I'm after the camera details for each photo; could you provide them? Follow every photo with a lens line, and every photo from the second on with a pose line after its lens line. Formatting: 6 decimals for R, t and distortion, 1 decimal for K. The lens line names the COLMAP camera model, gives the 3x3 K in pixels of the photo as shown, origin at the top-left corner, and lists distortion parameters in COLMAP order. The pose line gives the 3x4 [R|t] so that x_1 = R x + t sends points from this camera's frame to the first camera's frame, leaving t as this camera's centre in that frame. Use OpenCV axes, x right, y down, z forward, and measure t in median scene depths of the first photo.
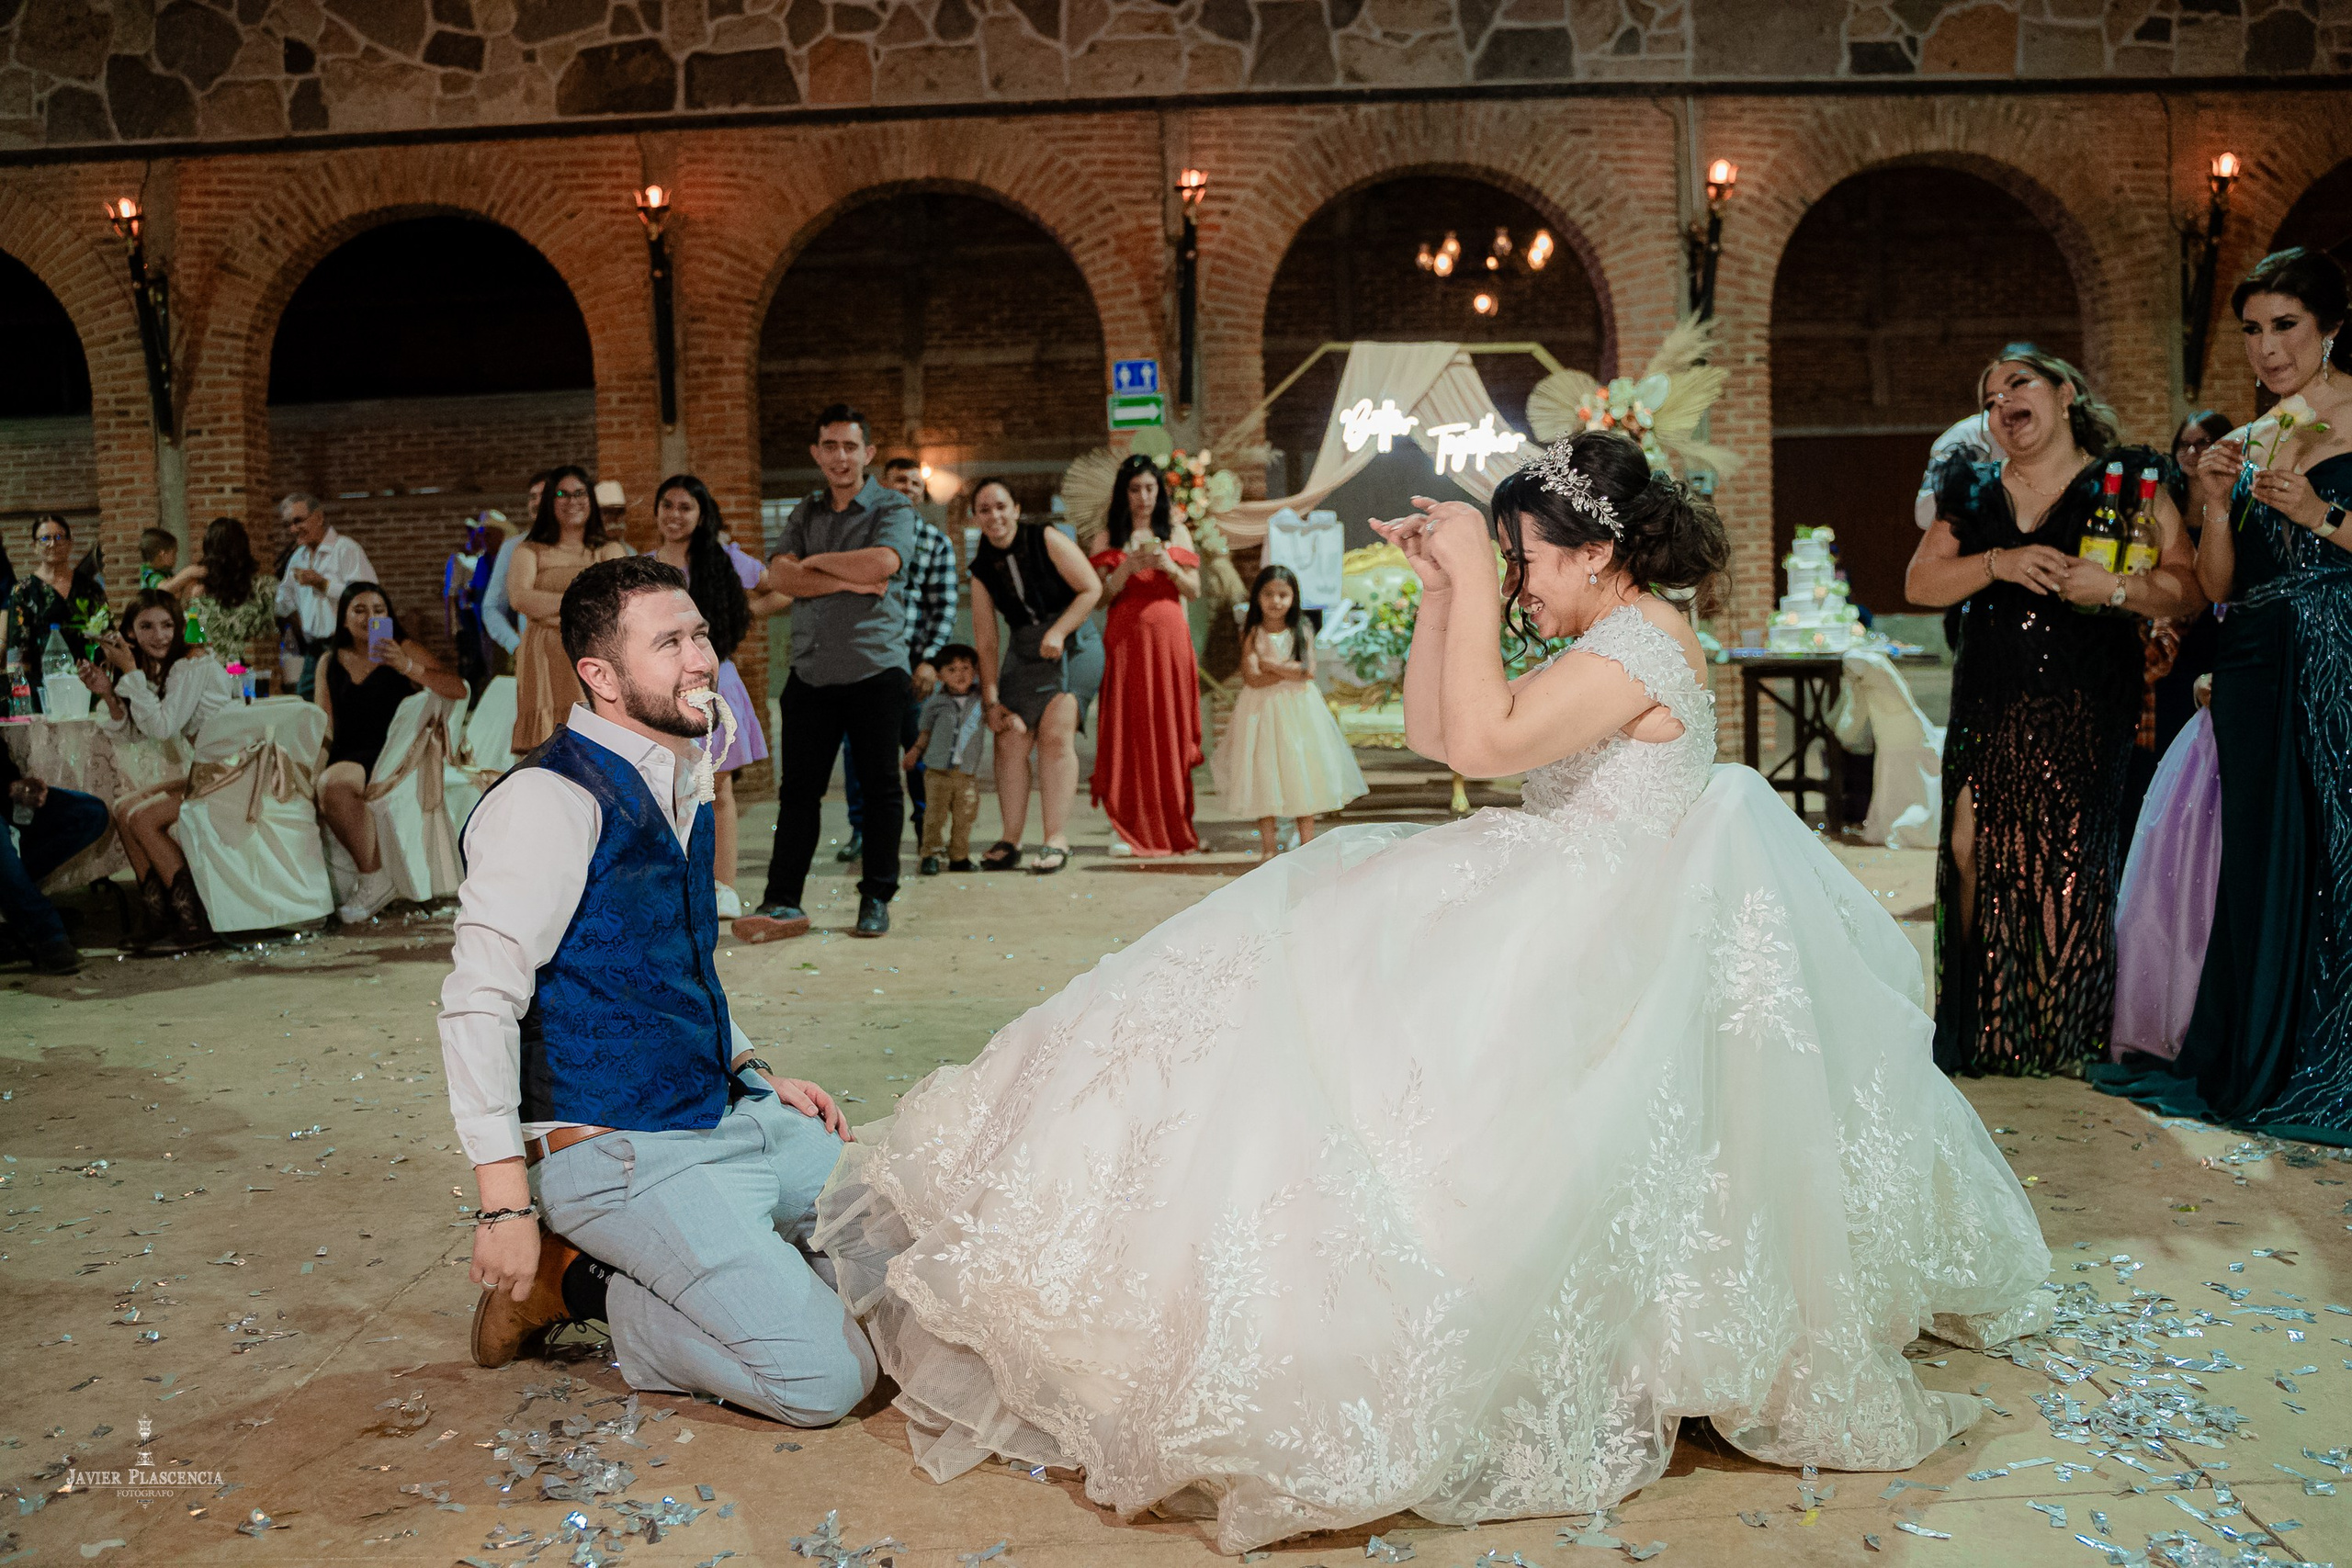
lens RADIAL K [[1991.7, 0, 1165.8], [0, 1991.7, 792.8], [0, 0, 1]] dist [-0.111244, 0.093848]
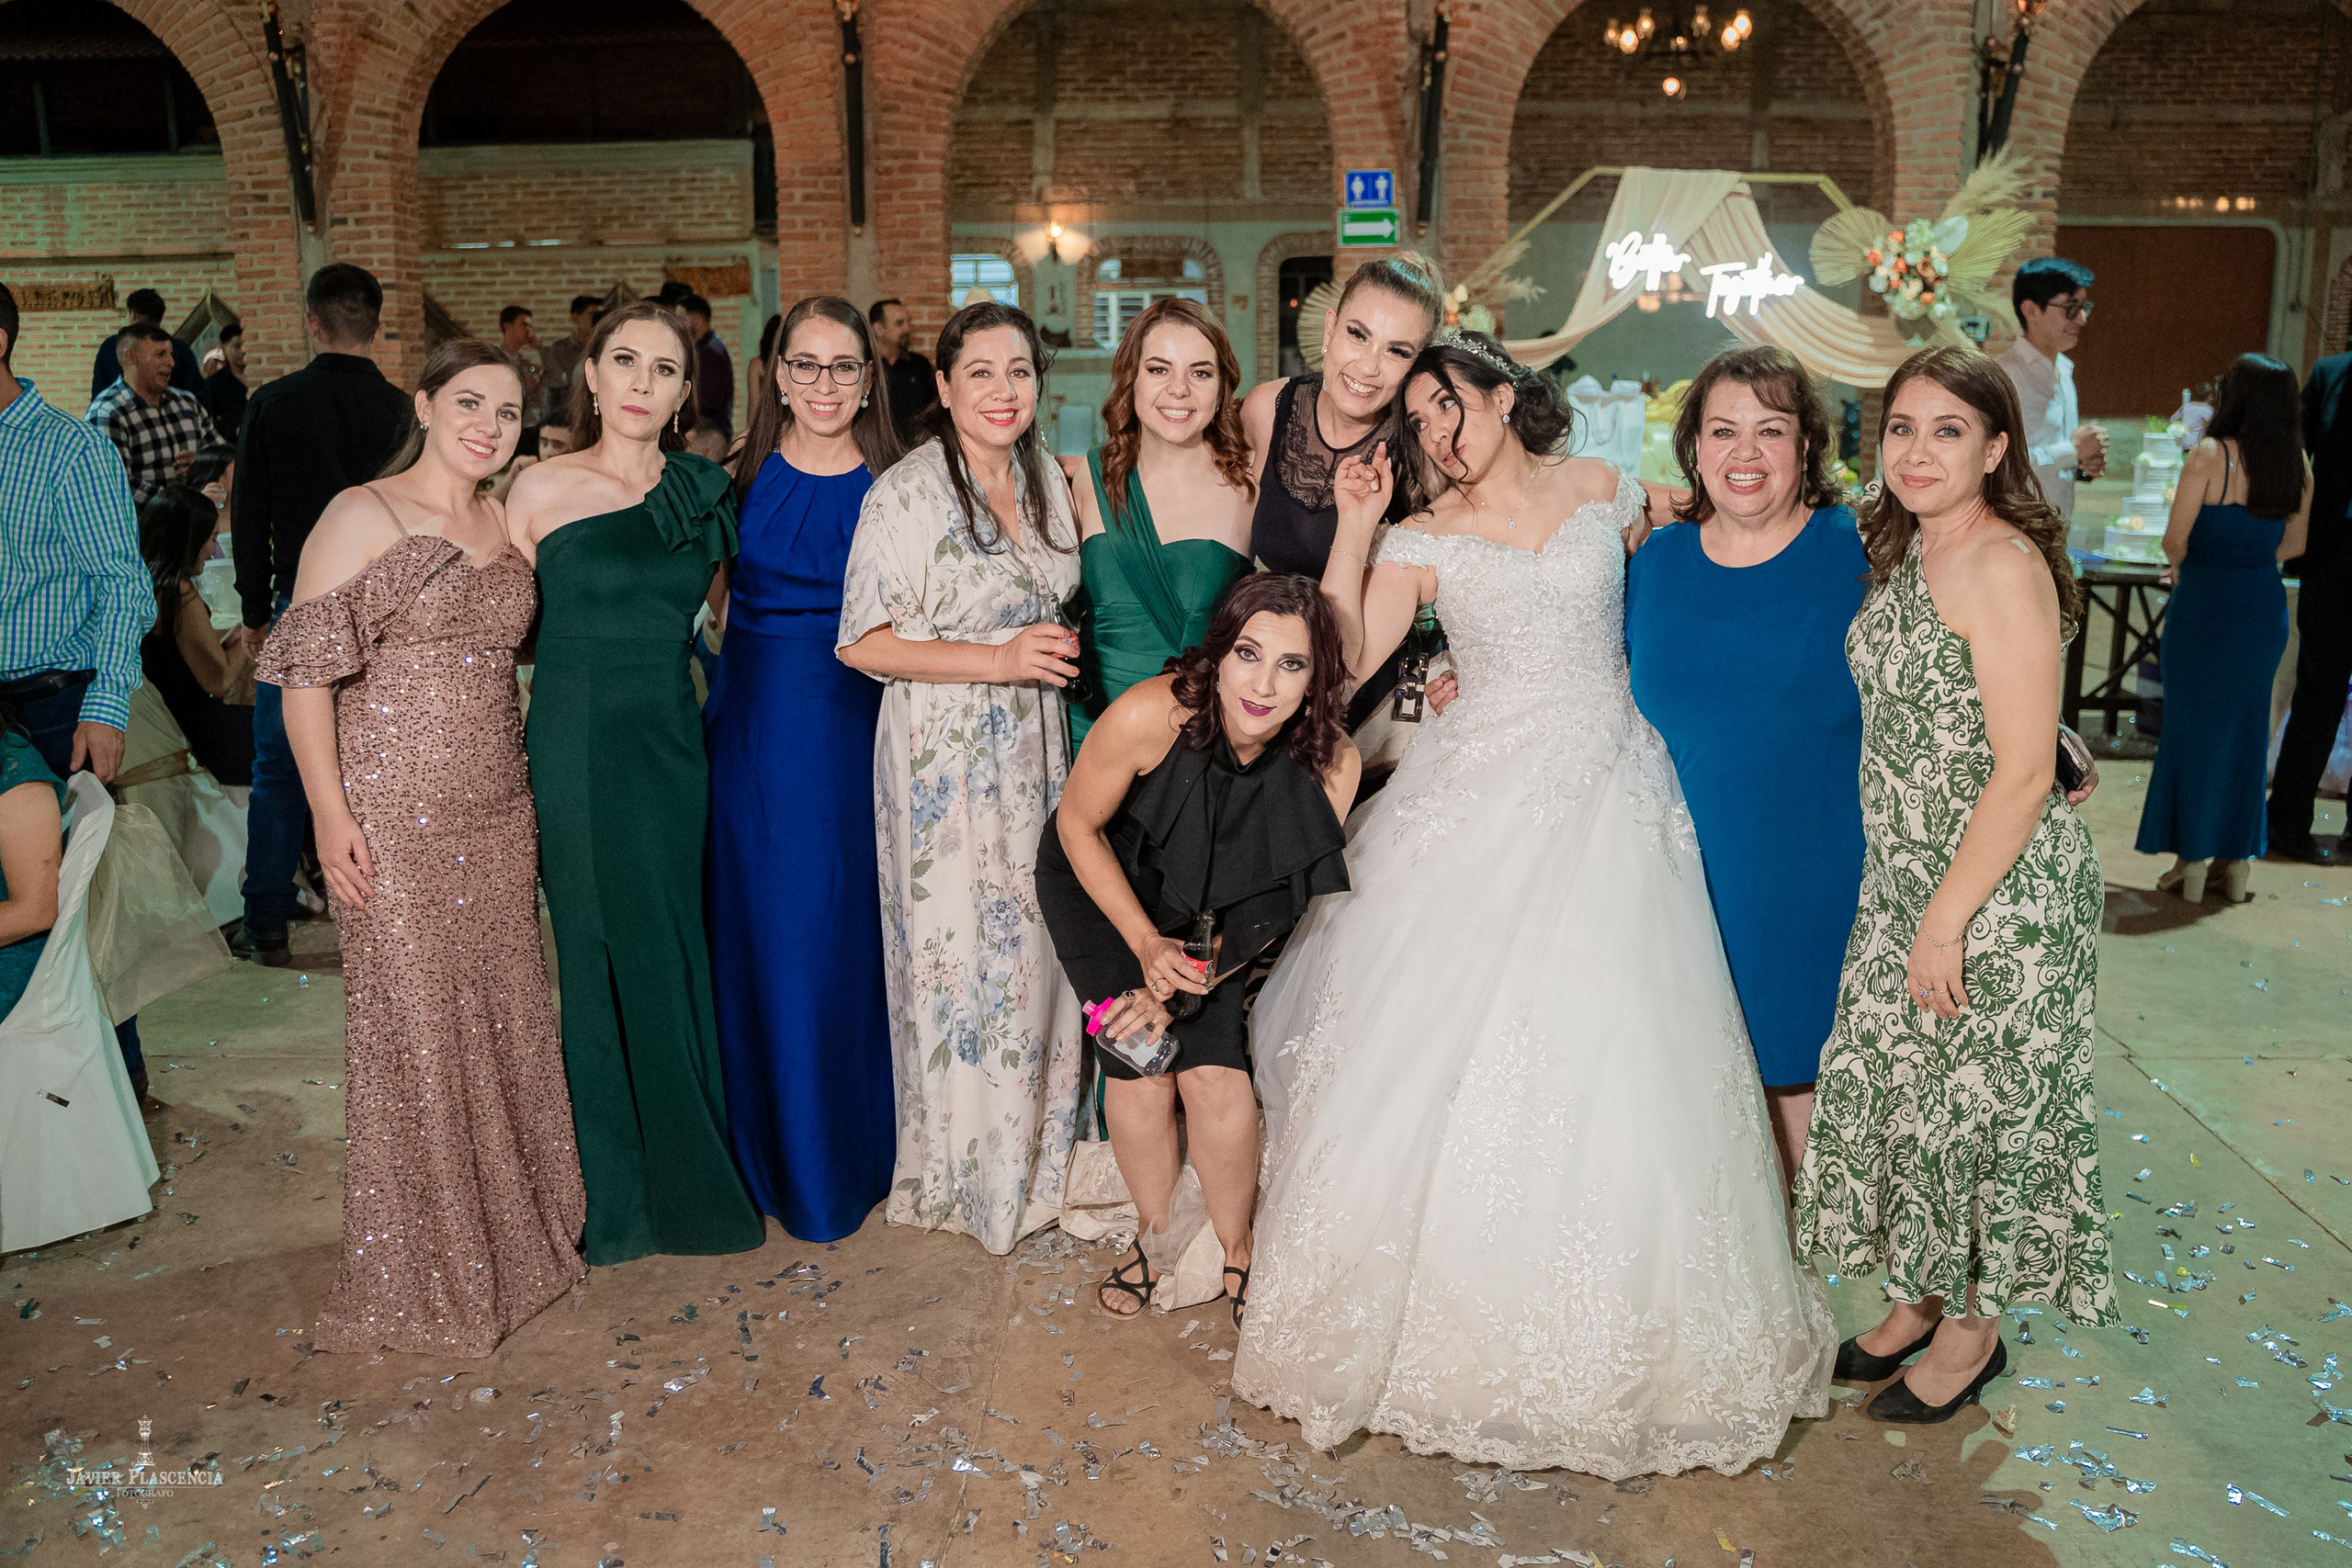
lens RADIAL K [[1905.5, 0, 1190.1], [0, 1905.5, 781.9], [0, 0, 1]] dist [-0.112952, 0.092599]
pose [[0.999404, 0.033019, -0.010021, -0.080715], [-0.031276, 0.989491, 0.141174, -0.059758], [0.014577, -0.140776, 0.989934, 0.100663]]
